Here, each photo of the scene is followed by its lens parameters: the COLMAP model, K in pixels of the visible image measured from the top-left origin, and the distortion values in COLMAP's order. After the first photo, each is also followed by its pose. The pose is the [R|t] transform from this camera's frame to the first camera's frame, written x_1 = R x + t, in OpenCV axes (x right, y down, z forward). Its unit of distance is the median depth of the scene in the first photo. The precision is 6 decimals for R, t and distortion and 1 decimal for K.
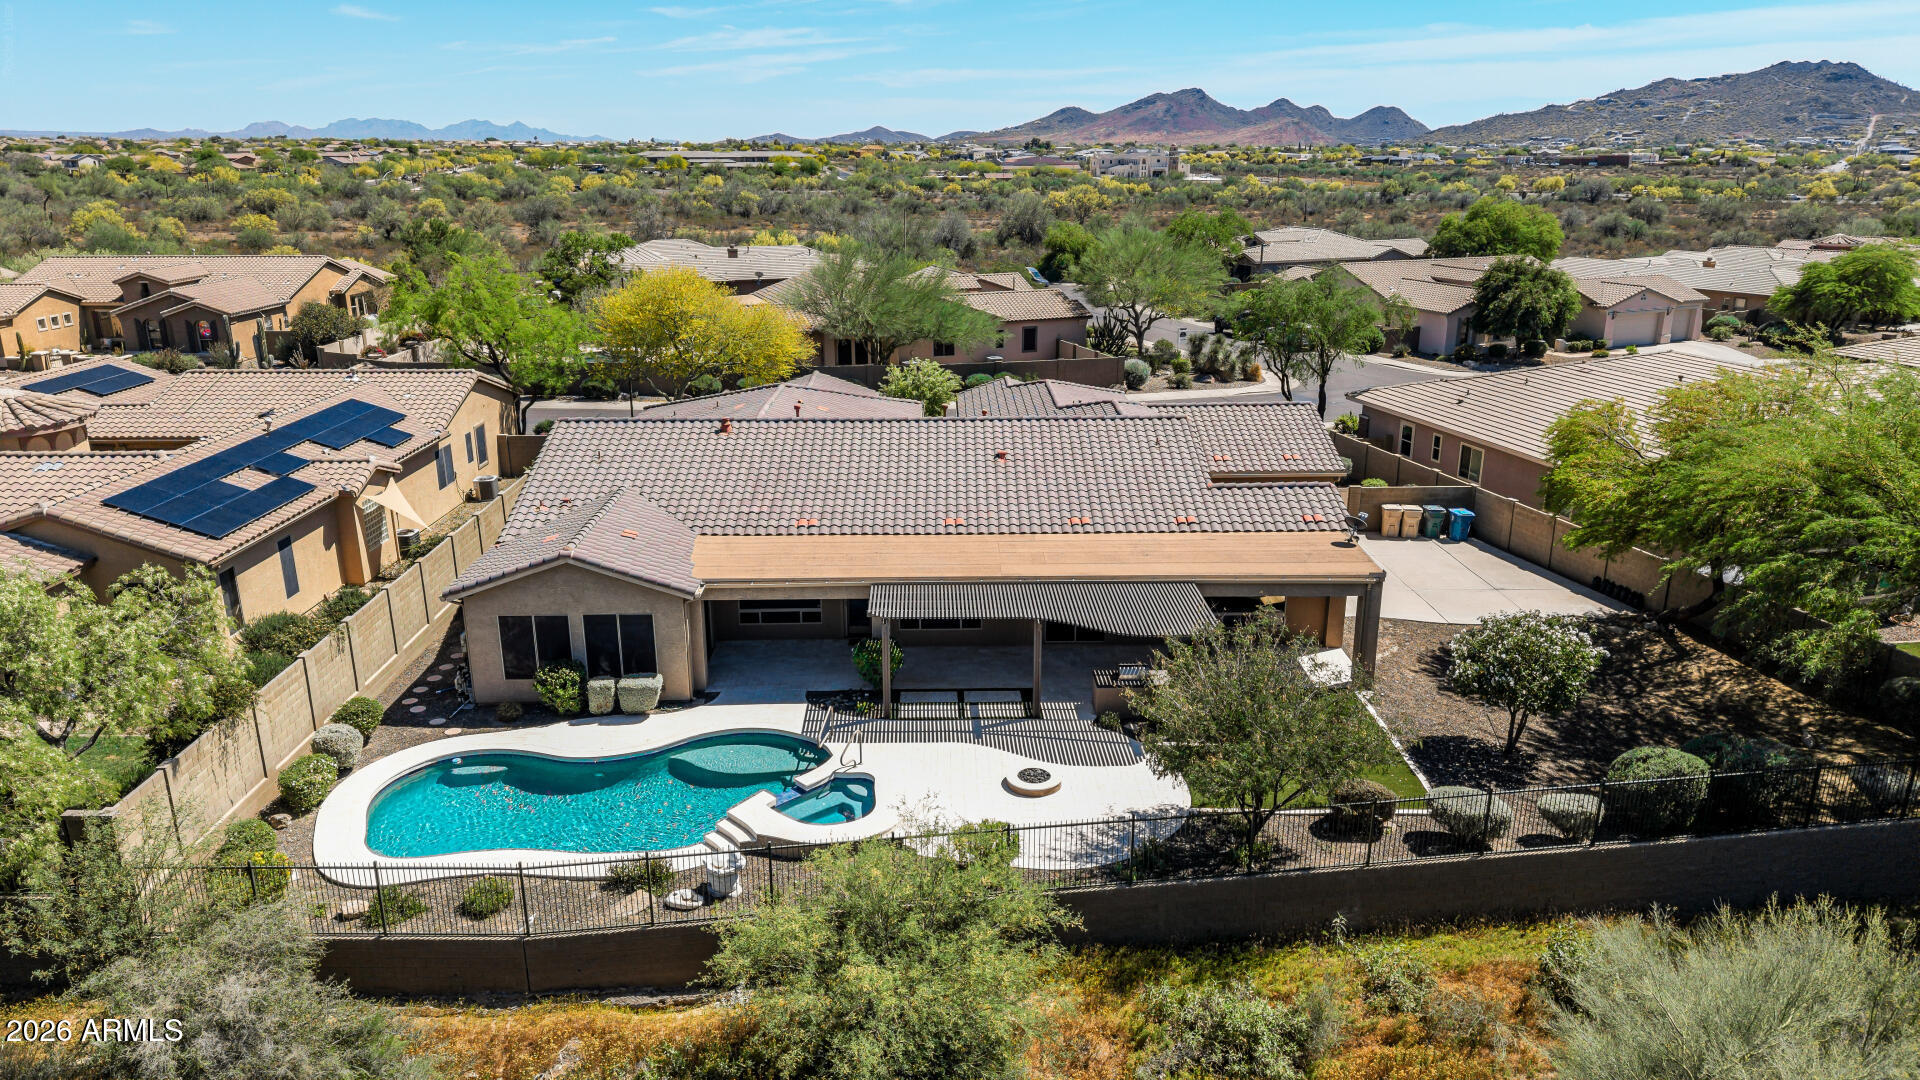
lens RADIAL K [[1273.1, 0, 959.9], [0, 1273.1, 549.8], [0, 0, 1]] dist [0.007141, -0.015050]
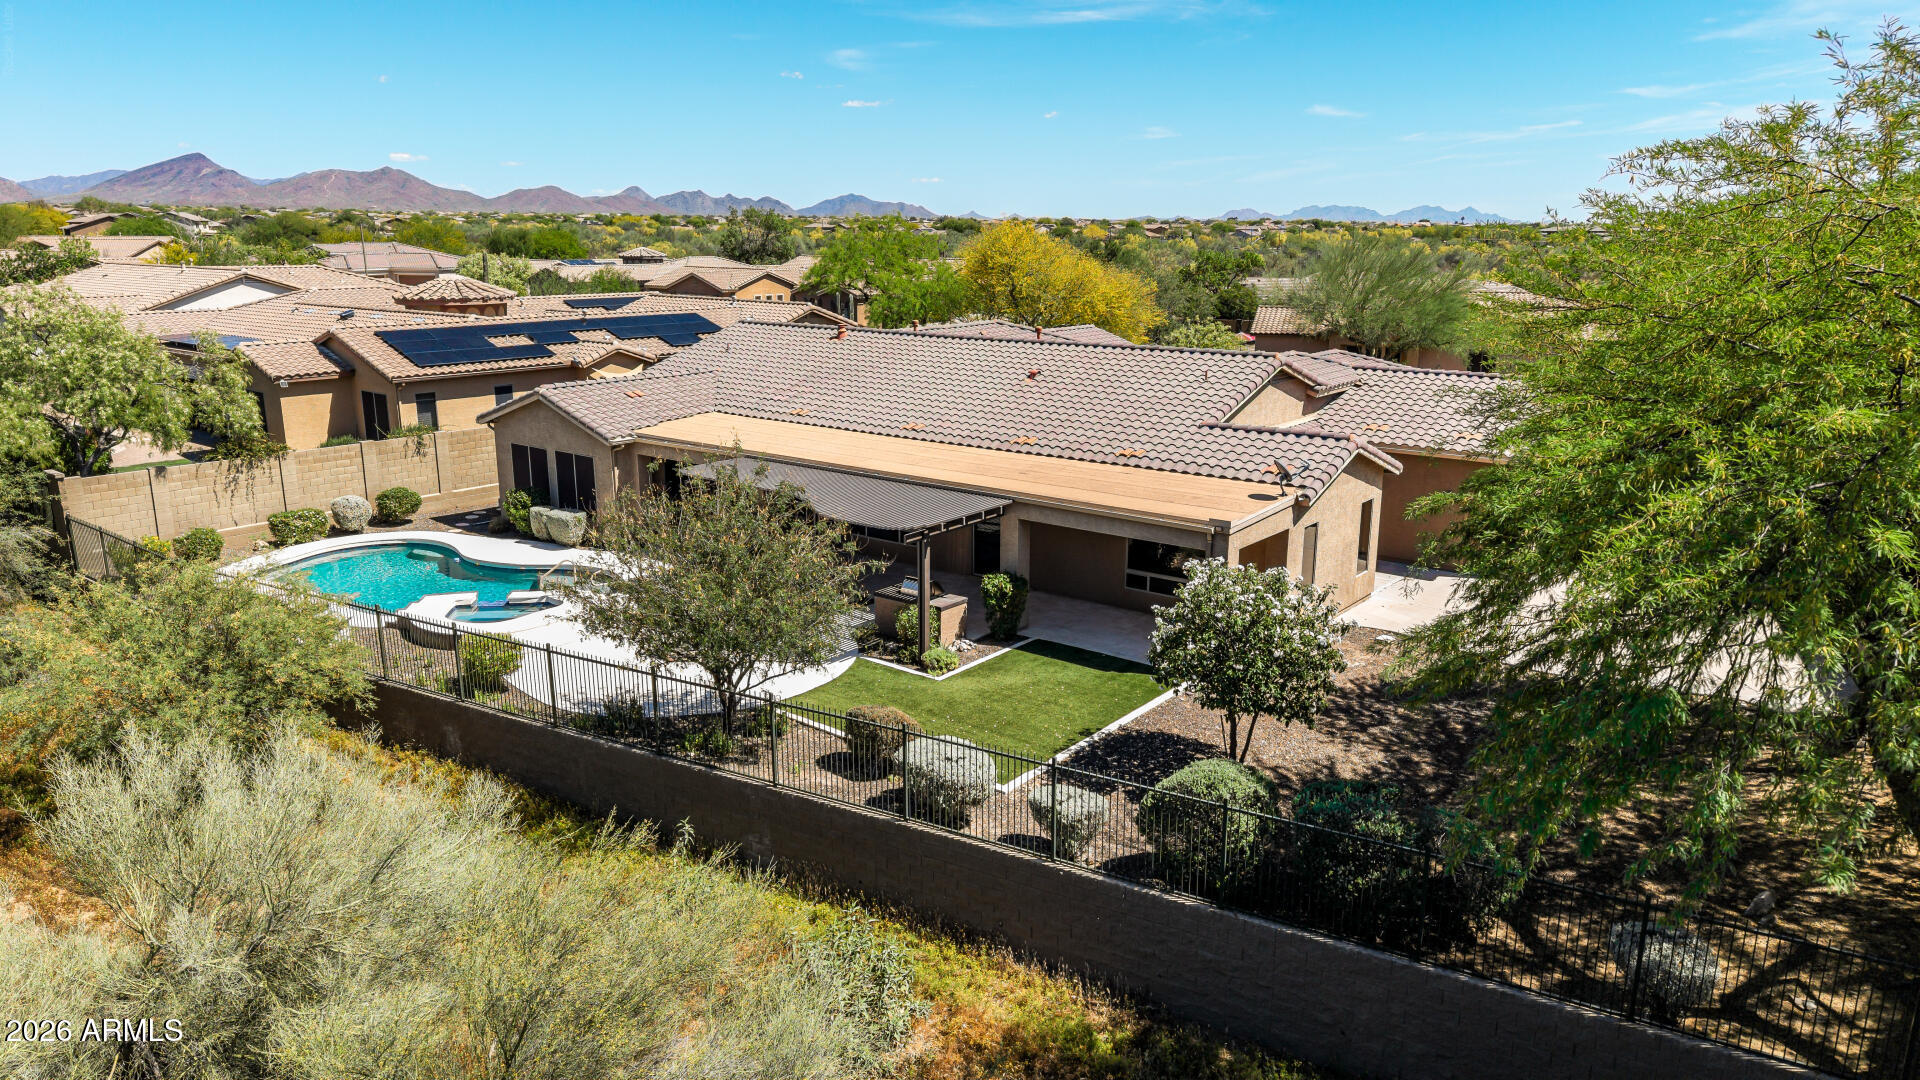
lens RADIAL K [[1273.1, 0, 965.5], [0, 1273.1, 540.9], [0, 0, 1]] dist [0.007141, -0.015050]
pose [[0.777774, 0.151681, -0.609967, 0.603044], [-0.193529, 0.981091, -0.002802, 0.055734], [0.598008, 0.120226, 0.792422, 0.301474]]
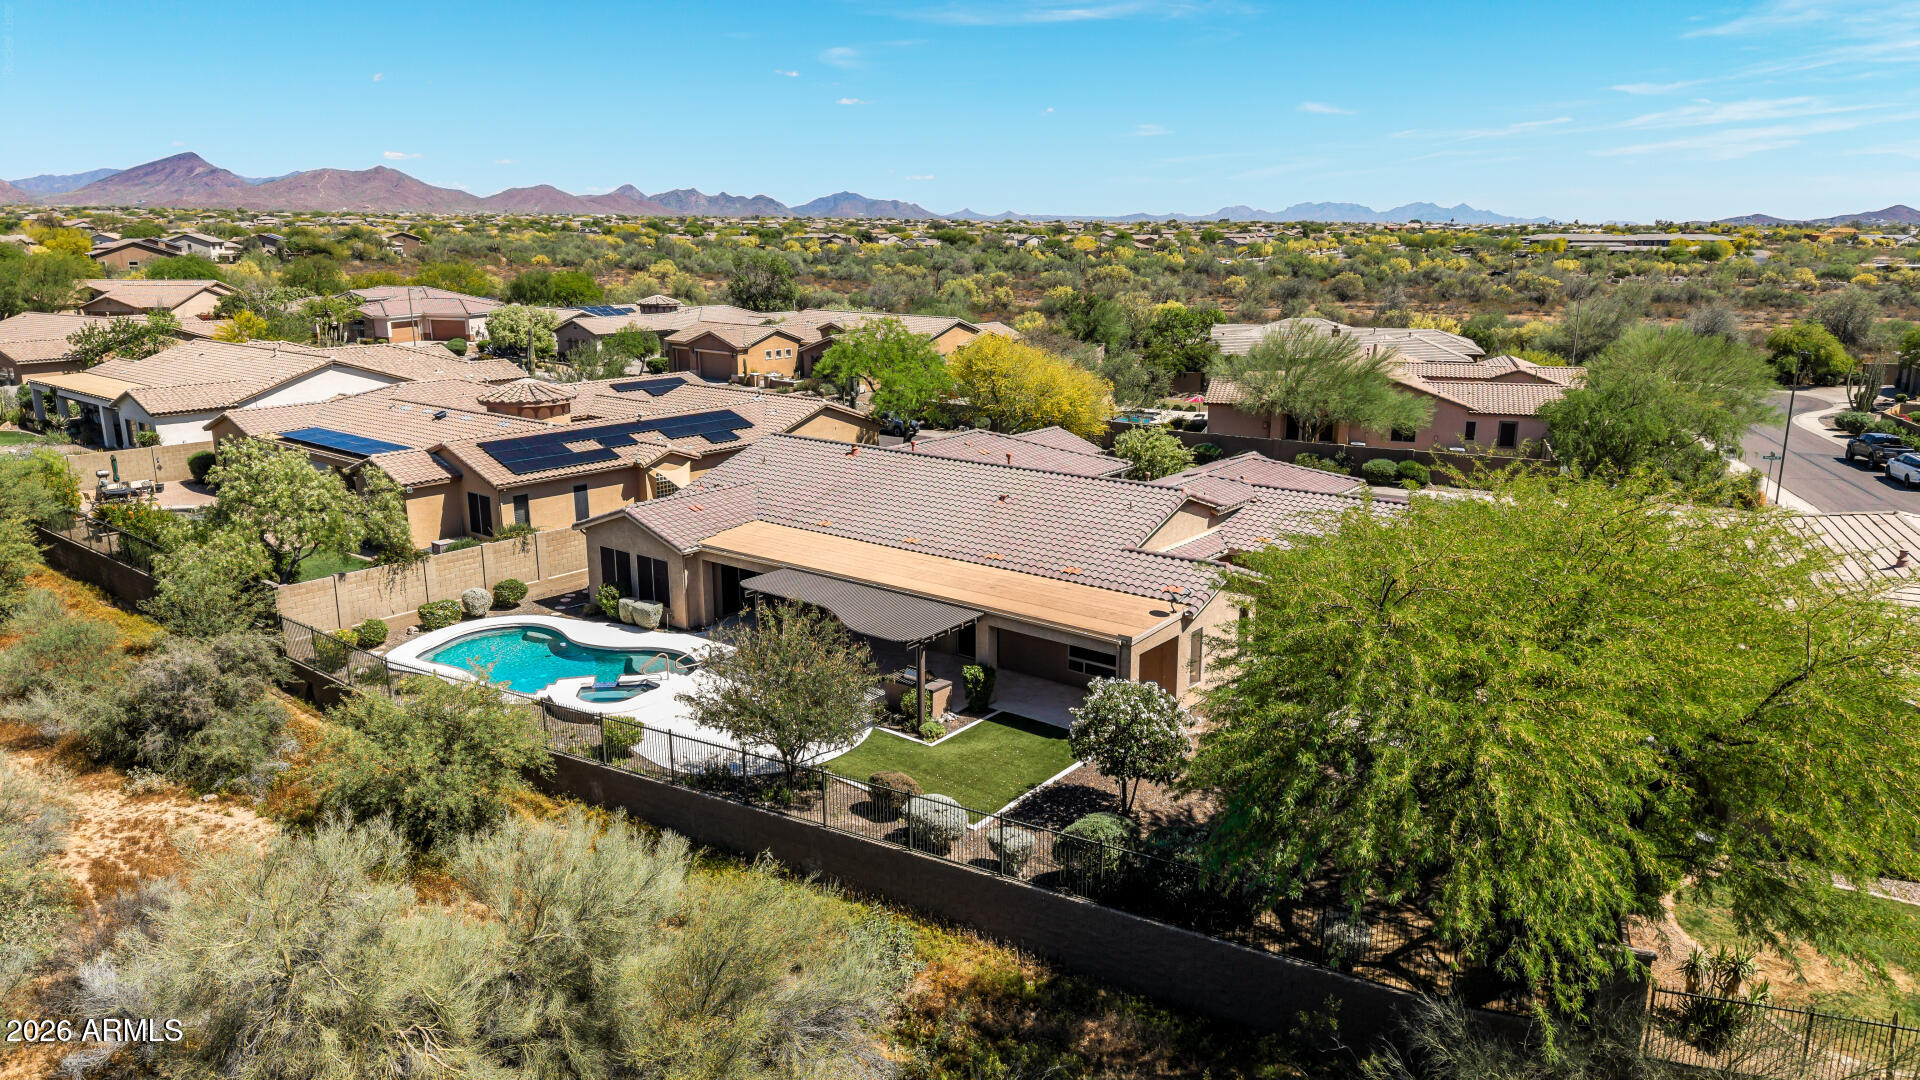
lens RADIAL K [[1273.1, 0, 961.5], [0, 1273.1, 525.7], [0, 0, 1]] dist [0.007141, -0.015050]
pose [[0.778860, 0.142498, -0.610796, 0.779422], [-0.189456, 0.981809, -0.012532, -0.029237], [0.597899, 0.125480, 0.791689, 0.059375]]
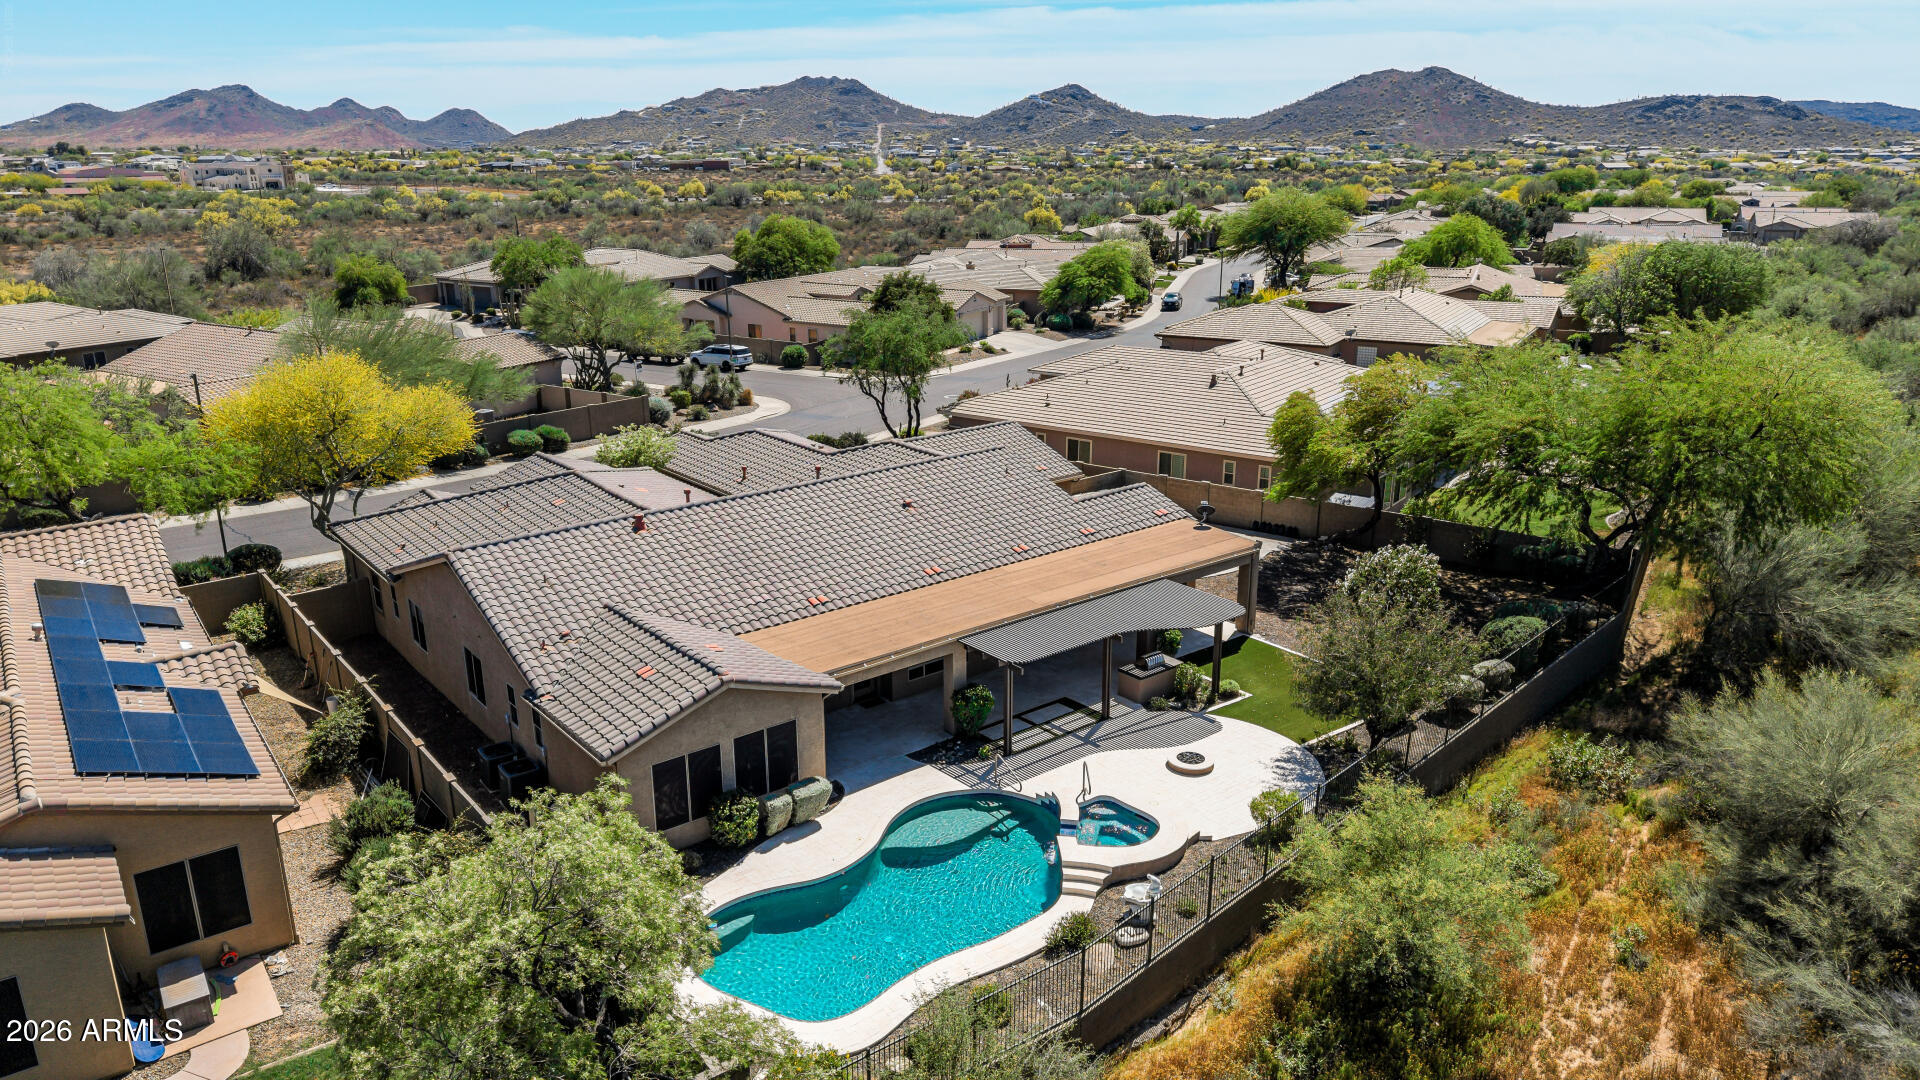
lens RADIAL K [[1273.1, 0, 974.7], [0, 1273.1, 546.5], [0, 0, 1]] dist [0.007141, -0.015050]
pose [[0.784509, -0.183108, 0.592467, -0.612662], [0.185925, 0.980911, 0.056970, -0.097553], [-0.591589, 0.065460, 0.803578, 0.111960]]
